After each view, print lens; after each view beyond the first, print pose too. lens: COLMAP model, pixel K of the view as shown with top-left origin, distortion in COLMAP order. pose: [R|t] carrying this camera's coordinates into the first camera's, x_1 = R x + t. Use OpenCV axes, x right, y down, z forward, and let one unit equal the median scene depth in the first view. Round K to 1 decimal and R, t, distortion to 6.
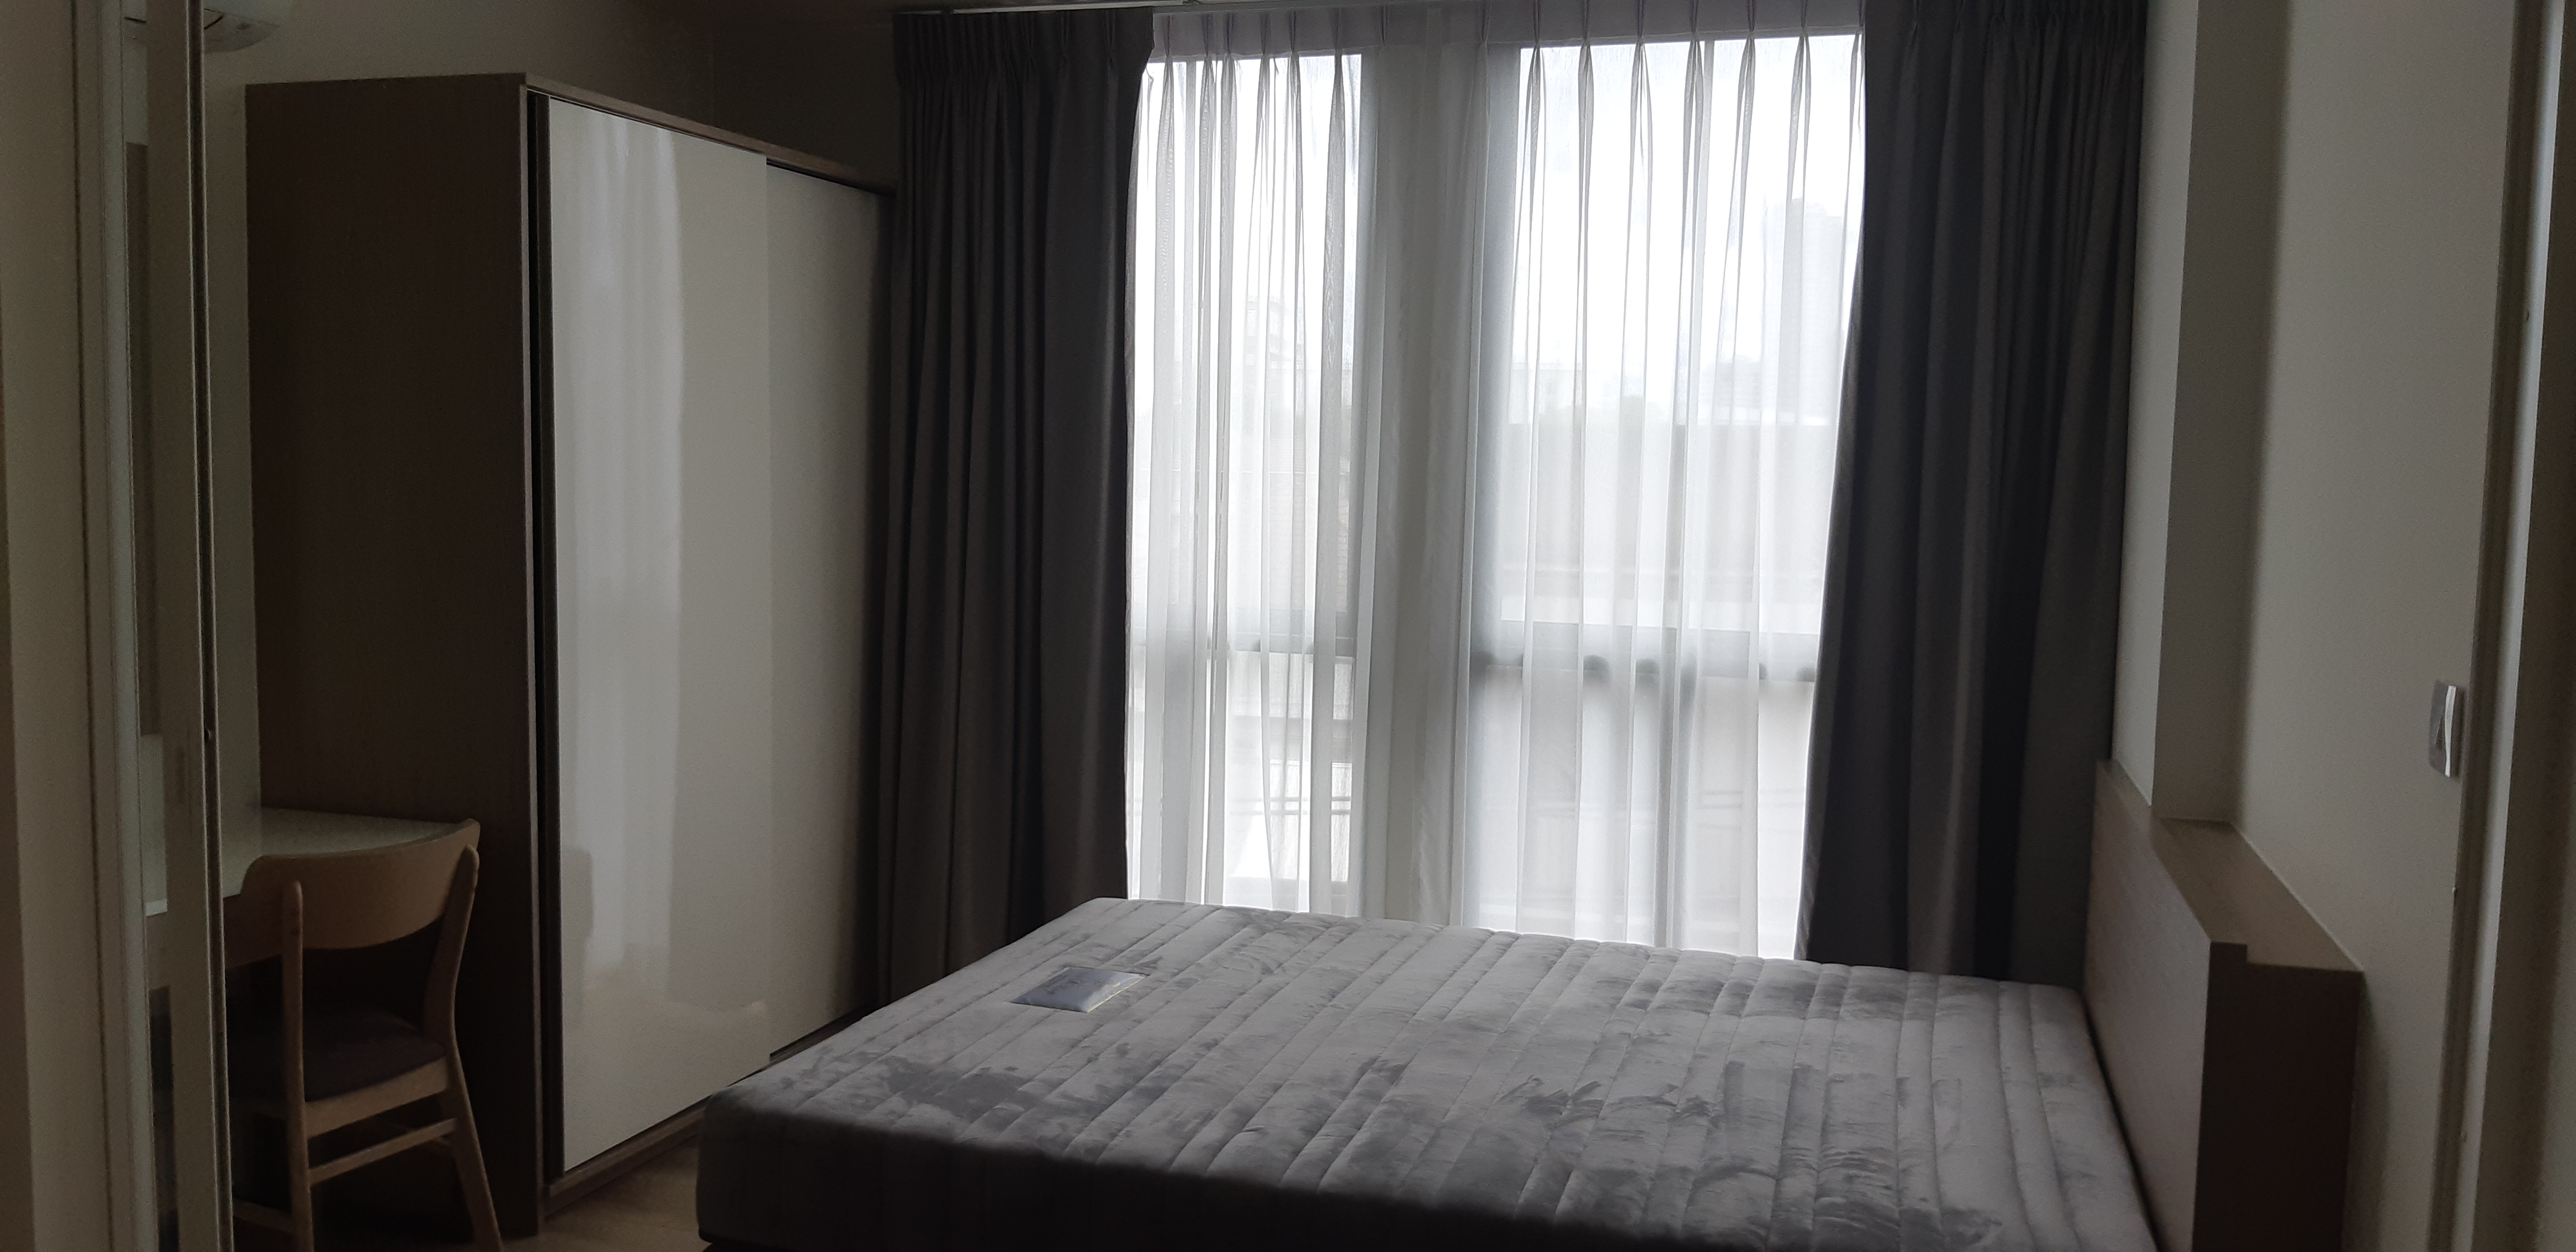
lens RADIAL K [[1776.5, 0, 1310.4], [0, 1776.5, 636.4], [0, 0, 1]] dist [0.008748, -0.037838]
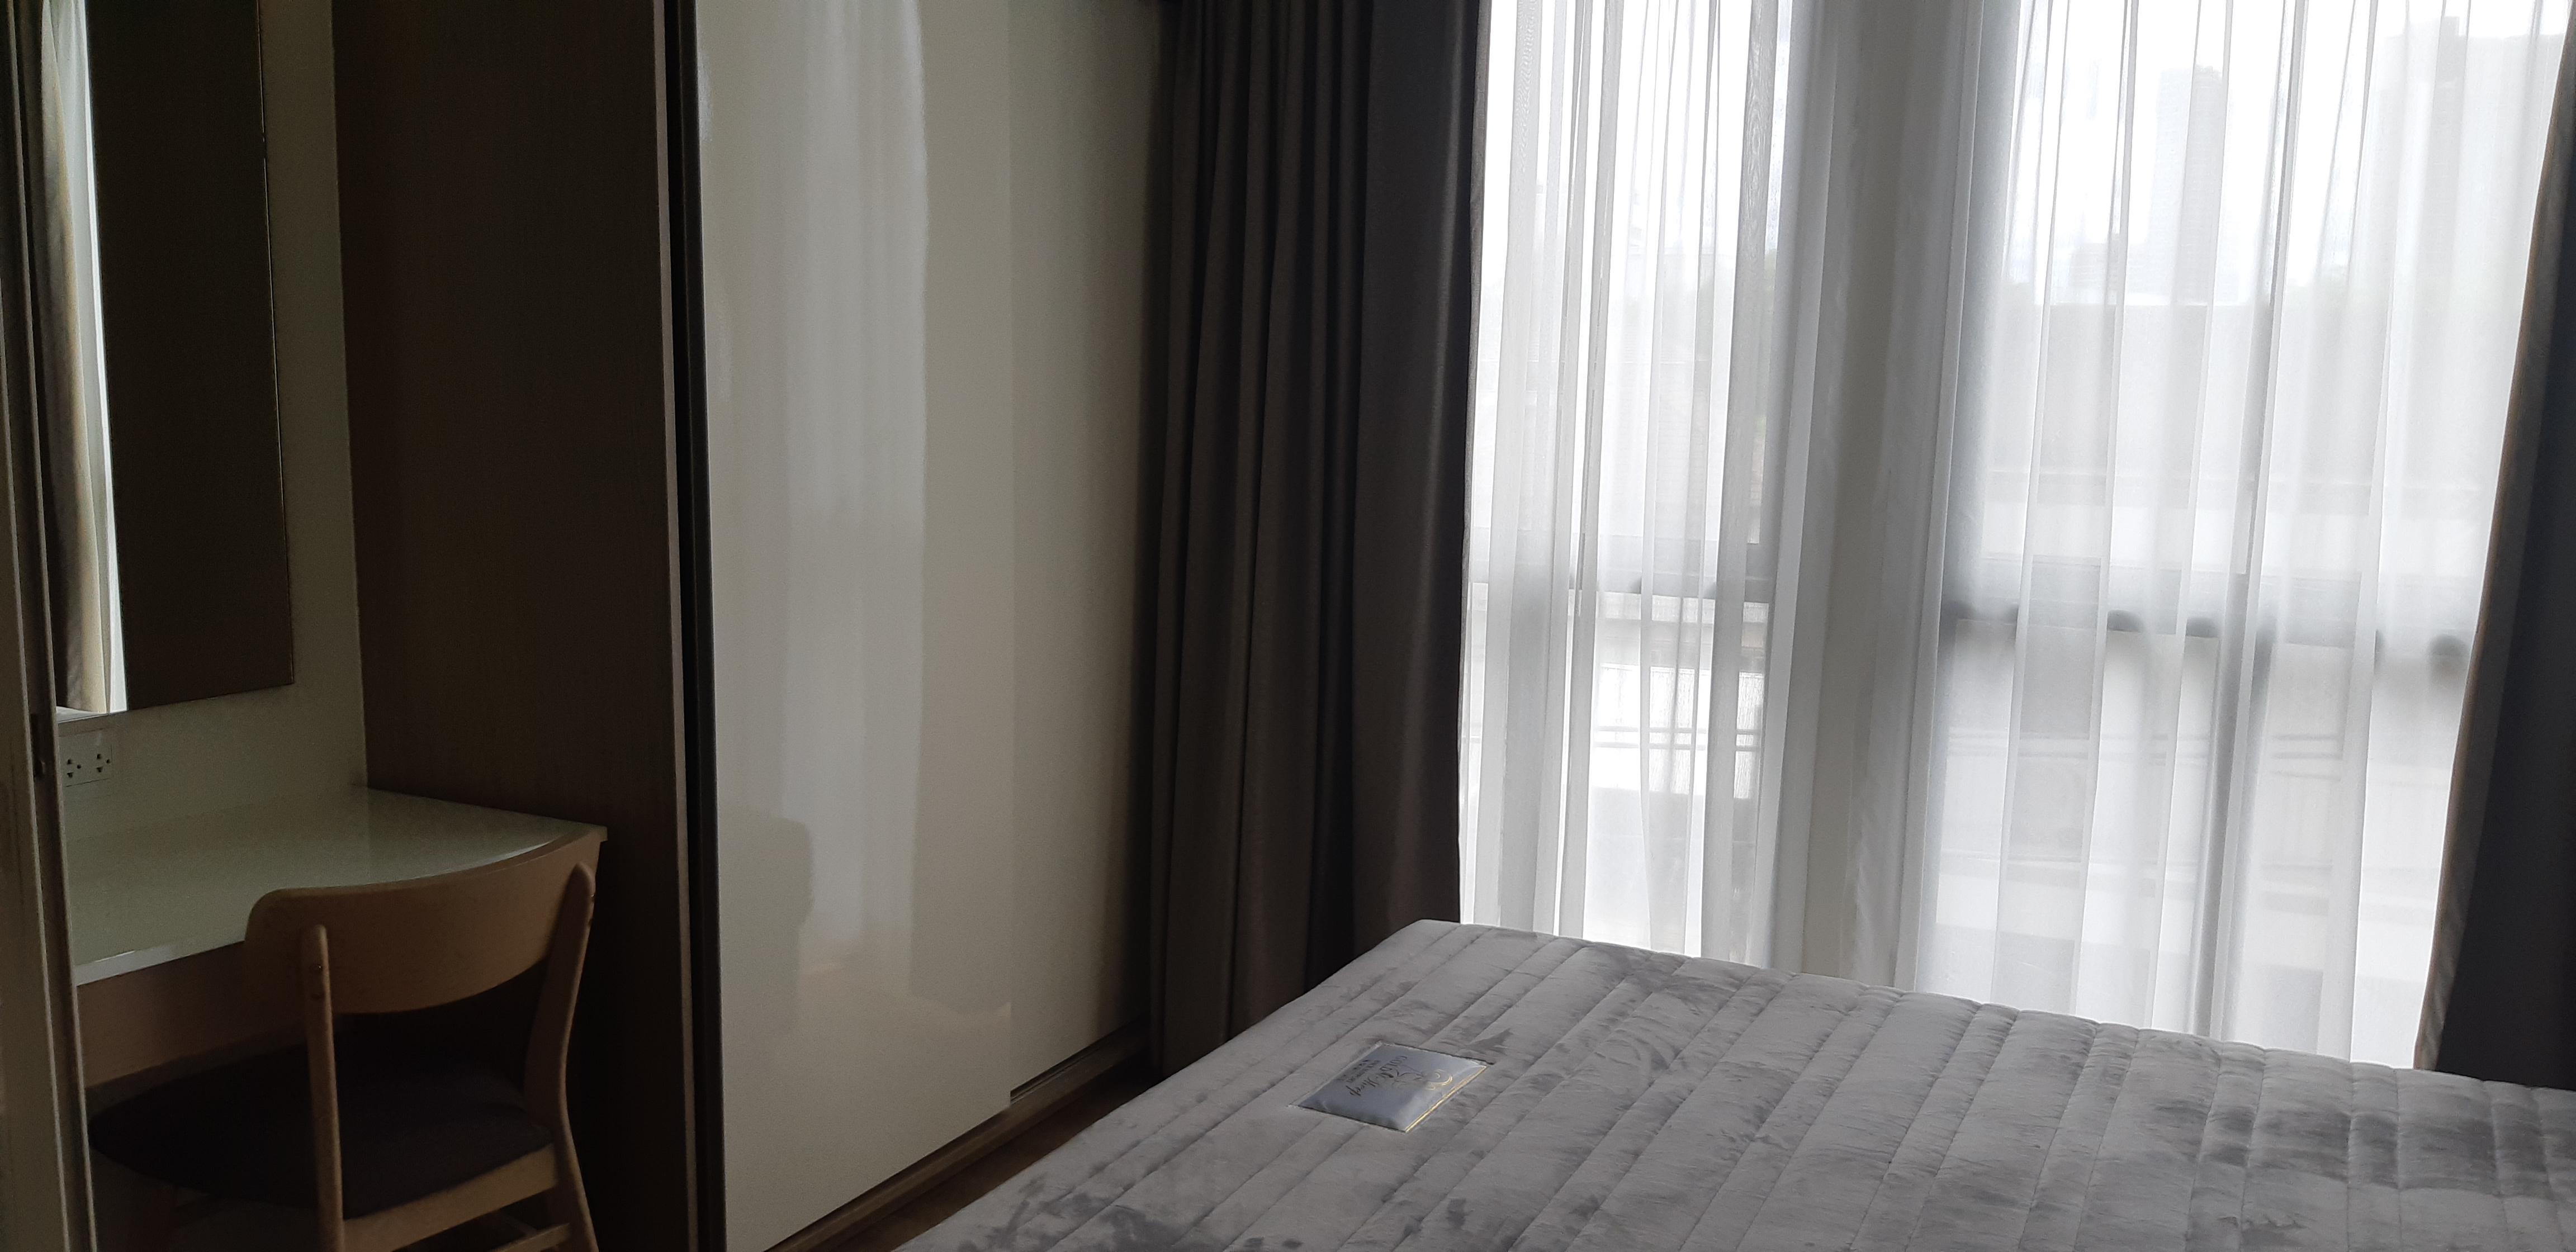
lens RADIAL K [[1776.5, 0, 1263.2], [0, 1776.5, 642.4], [0, 0, 1]] dist [0.008748, -0.037838]
pose [[0.978428, 0.027244, -0.204786, -0.036387], [-0.013940, 0.997713, 0.066133, -0.022351], [0.206119, -0.061852, 0.976570, 0.271910]]
